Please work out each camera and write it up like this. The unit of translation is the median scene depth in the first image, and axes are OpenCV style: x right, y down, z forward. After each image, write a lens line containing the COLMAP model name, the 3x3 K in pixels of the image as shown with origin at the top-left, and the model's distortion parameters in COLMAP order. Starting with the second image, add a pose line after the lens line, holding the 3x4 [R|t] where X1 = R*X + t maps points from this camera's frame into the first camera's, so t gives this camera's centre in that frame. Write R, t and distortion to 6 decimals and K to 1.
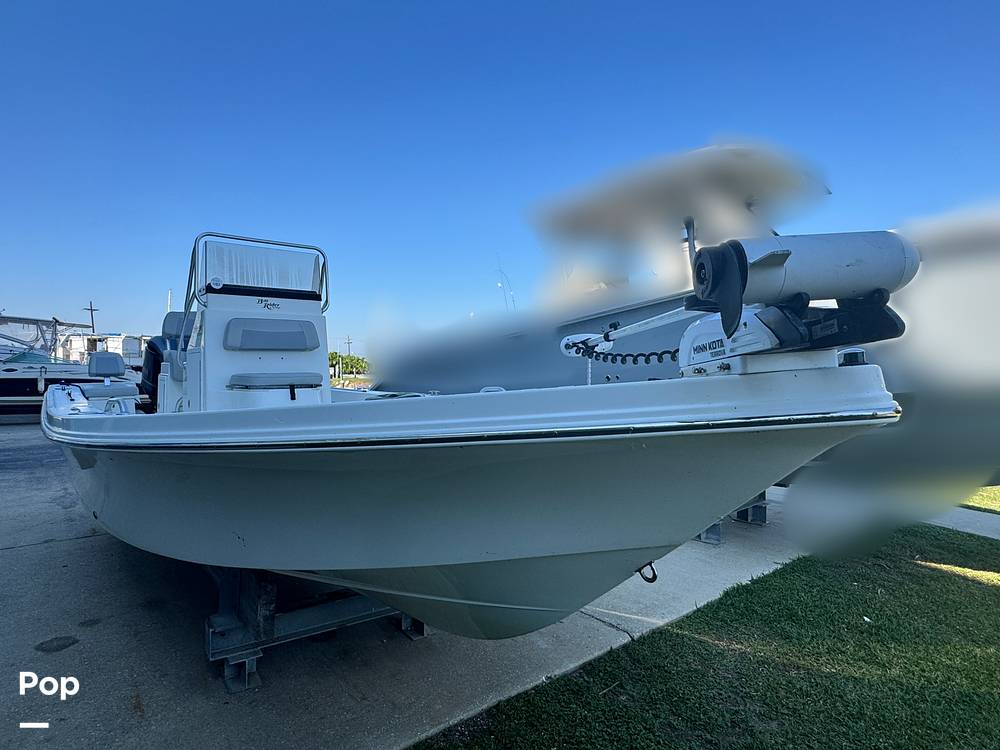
lens RADIAL K [[562.5, 0, 499.5], [0, 562.5, 374.5], [0, 0, 1]] dist [-0.000301, -0.001201]
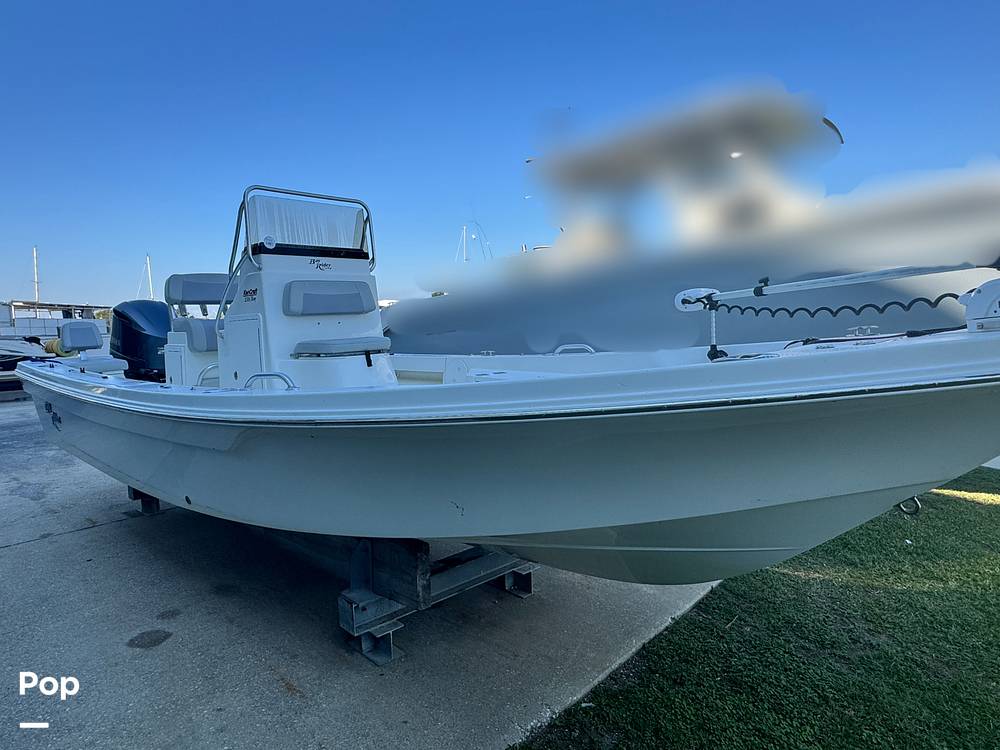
lens RADIAL K [[587.1, 0, 501.2], [0, 587.1, 376.4], [0, 0, 1]] dist [-0.002645, 0.000523]
pose [[0.990175, -0.045773, 0.132132, -0.270850], [0.035170, 0.996053, 0.081496, -0.010666], [-0.135341, -0.076048, 0.987876, -0.006132]]
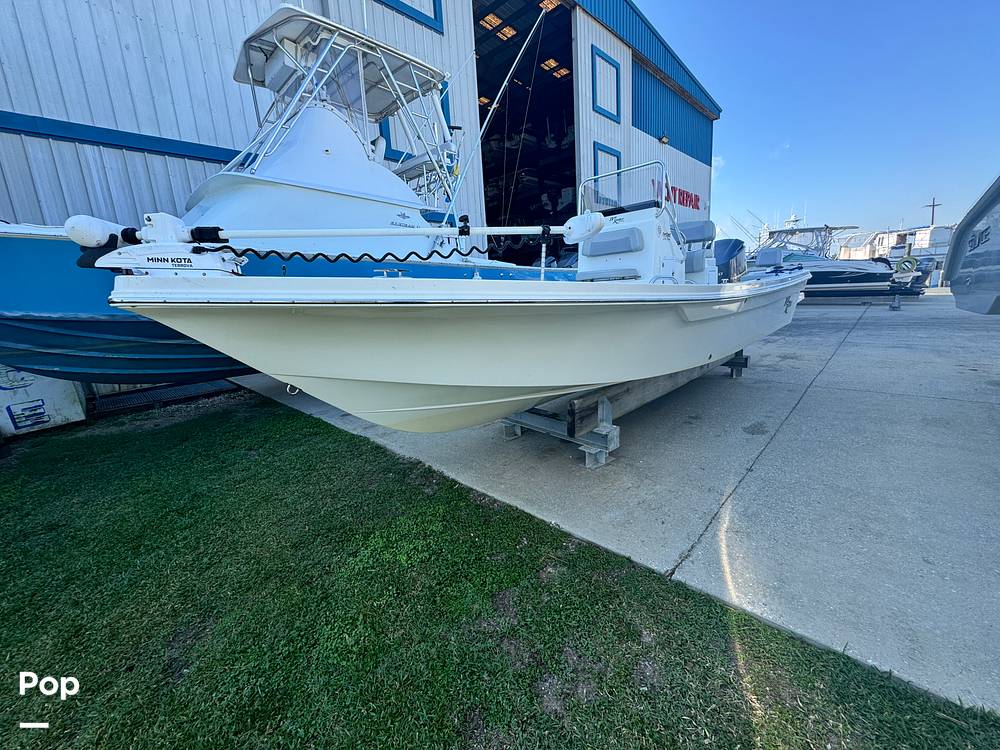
lens RADIAL K [[402.2, 0, 503.3], [0, 402.2, 371.1], [0, 0, 1]] dist [-0.003023, -0.000156]
pose [[0.130392, 0.197642, -0.971564, 0.642682], [0.051509, 0.977256, 0.205713, 0.024862], [0.990124, -0.076868, 0.117246, 0.613951]]
